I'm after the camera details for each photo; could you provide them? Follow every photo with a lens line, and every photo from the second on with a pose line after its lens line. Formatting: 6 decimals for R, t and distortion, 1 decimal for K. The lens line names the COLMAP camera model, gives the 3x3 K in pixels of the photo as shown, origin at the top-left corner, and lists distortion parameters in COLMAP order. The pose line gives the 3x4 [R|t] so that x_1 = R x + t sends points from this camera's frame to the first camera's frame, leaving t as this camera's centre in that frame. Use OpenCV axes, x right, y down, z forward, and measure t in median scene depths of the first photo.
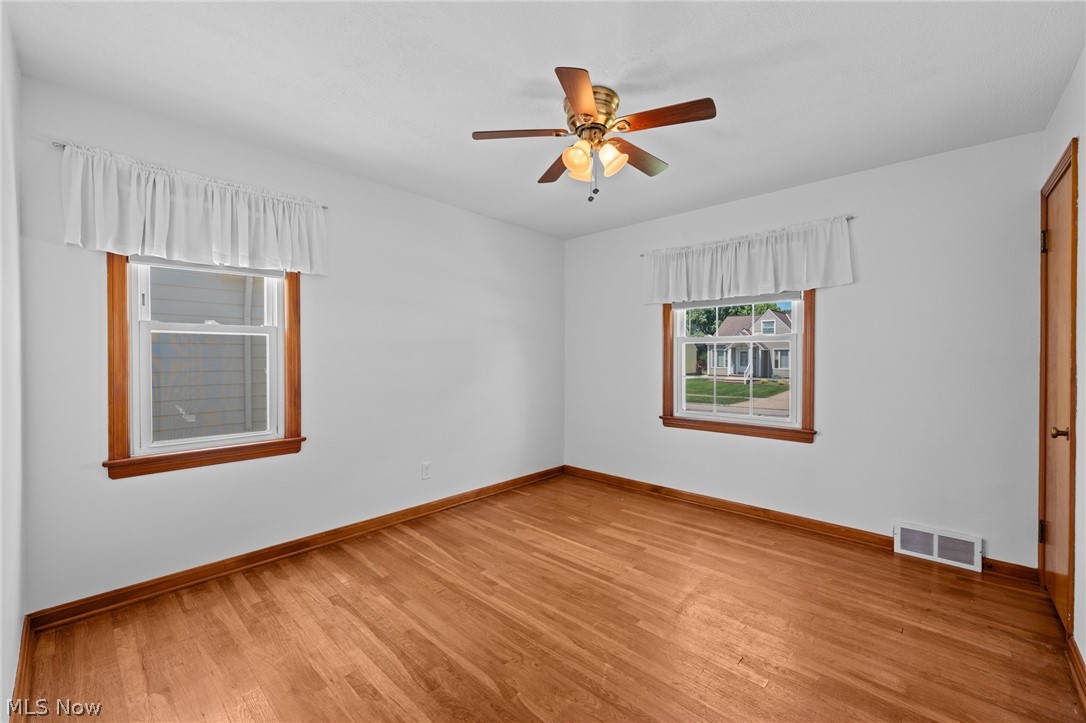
lens RADIAL K [[442.1, 0, 546.2], [0, 442.1, 359.2], [0, 0, 1]] dist [0.001191, 0.000168]
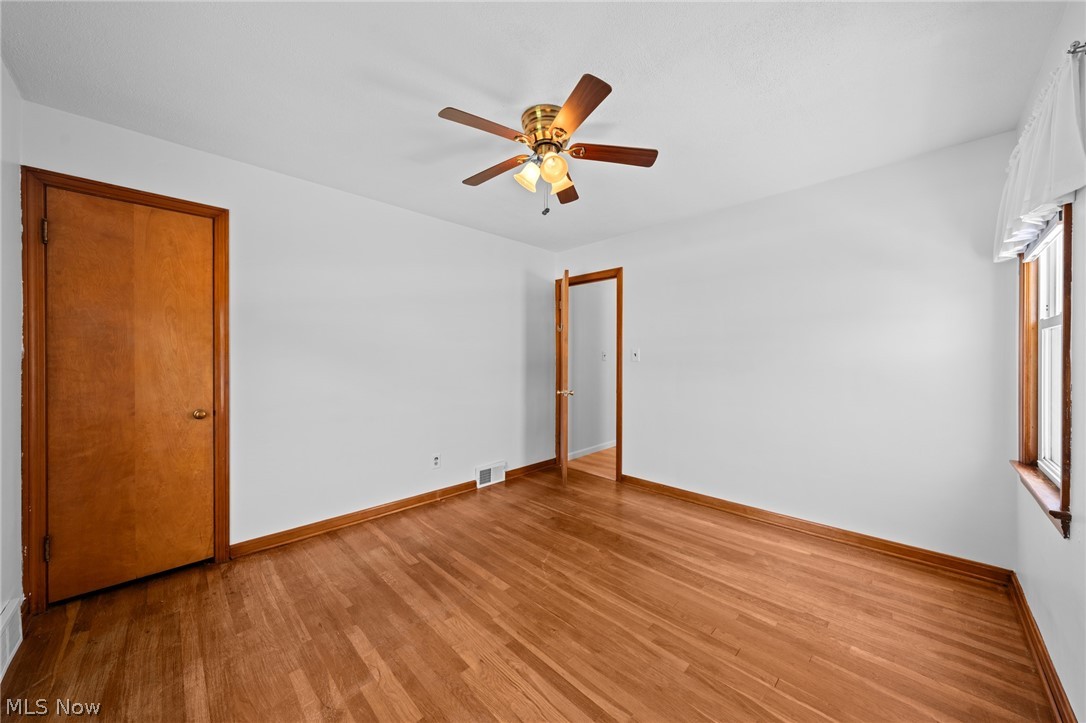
lens RADIAL K [[400.8, 0, 539.4], [0, 400.8, 359.7], [0, 0, 1]] dist [-0.001558, -0.000072]
pose [[-0.998475, -0.002027, 0.055177, 0.061761], [-0.001293, 0.999910, 0.013342, -0.015459], [-0.055199, 0.013250, -0.998387, 1.857915]]
